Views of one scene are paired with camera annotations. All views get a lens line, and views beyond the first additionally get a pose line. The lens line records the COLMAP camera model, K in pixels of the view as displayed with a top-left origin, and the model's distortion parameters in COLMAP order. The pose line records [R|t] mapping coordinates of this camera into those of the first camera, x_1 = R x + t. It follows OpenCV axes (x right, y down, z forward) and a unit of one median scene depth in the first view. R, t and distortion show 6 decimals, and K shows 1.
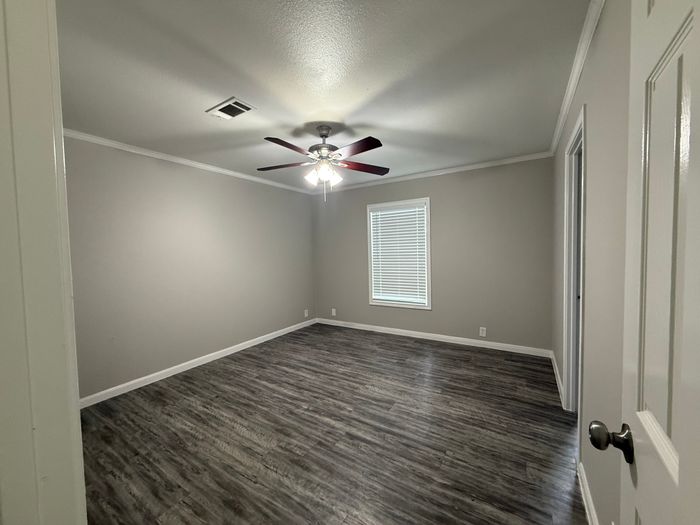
lens RADIAL K [[279.0, 0, 348.3], [0, 279.0, 264.0], [0, 0, 1]] dist [0.001328, 0.000412]
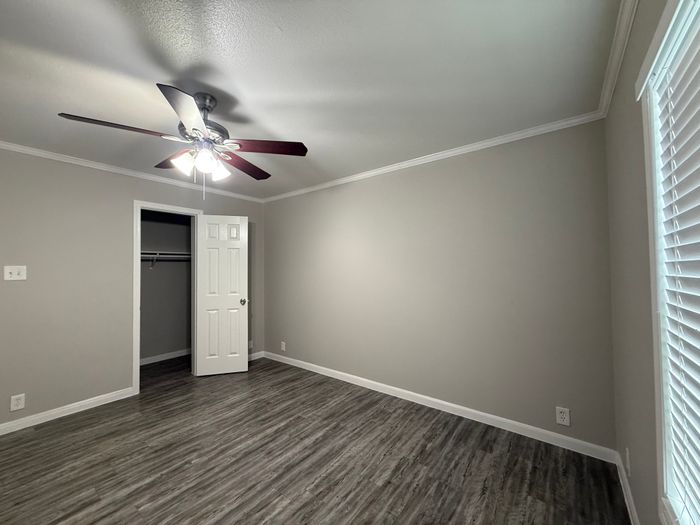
lens RADIAL K [[279.0, 0, 348.3], [0, 279.0, 264.0], [0, 0, 1]] dist [0.001328, 0.000412]
pose [[-0.099786, 0.011828, -0.994939, 0.540637], [-0.029852, 0.999444, 0.014876, -0.083218], [0.994561, 0.031186, -0.099377, 1.332275]]
